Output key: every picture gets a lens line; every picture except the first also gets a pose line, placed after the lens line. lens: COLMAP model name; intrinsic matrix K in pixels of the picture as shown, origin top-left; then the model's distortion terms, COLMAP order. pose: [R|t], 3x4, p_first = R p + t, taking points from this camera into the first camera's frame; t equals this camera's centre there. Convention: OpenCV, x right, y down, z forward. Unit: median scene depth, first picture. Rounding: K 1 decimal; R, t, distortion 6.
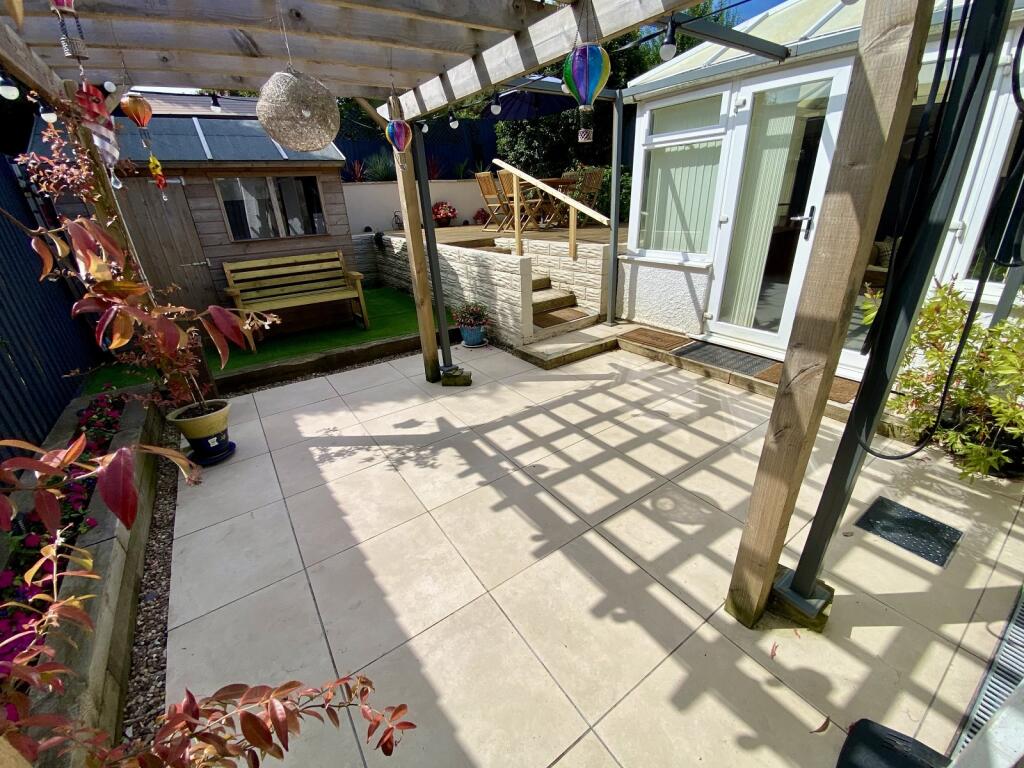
lens RADIAL K [[420.2, 0, 512.0], [0, 420.2, 384.0], [0, 0, 1]] dist [-0.000944, -0.000293]
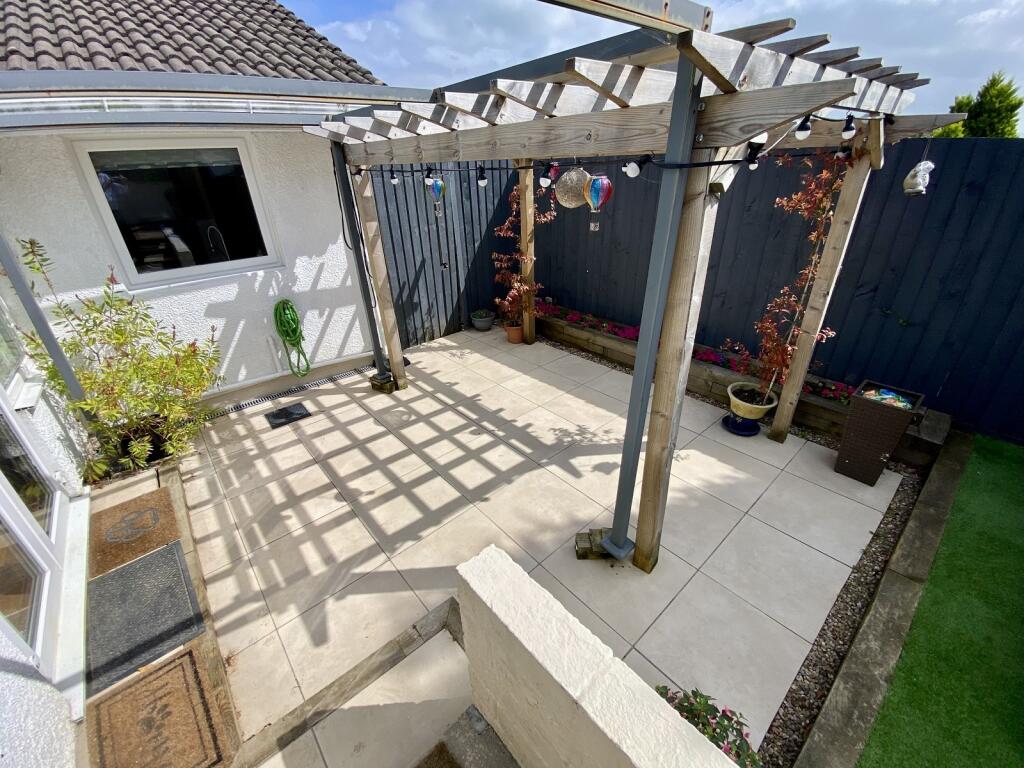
lens RADIAL K [[420.2, 0, 512.0], [0, 420.2, 384.0], [0, 0, 1]] dist [-0.000944, -0.000293]
pose [[-0.991389, 0.116205, -0.060368, 0.010542], [0.024960, 0.620238, 0.784016, -0.929815], [0.128549, 0.775758, -0.617798, 1.649121]]
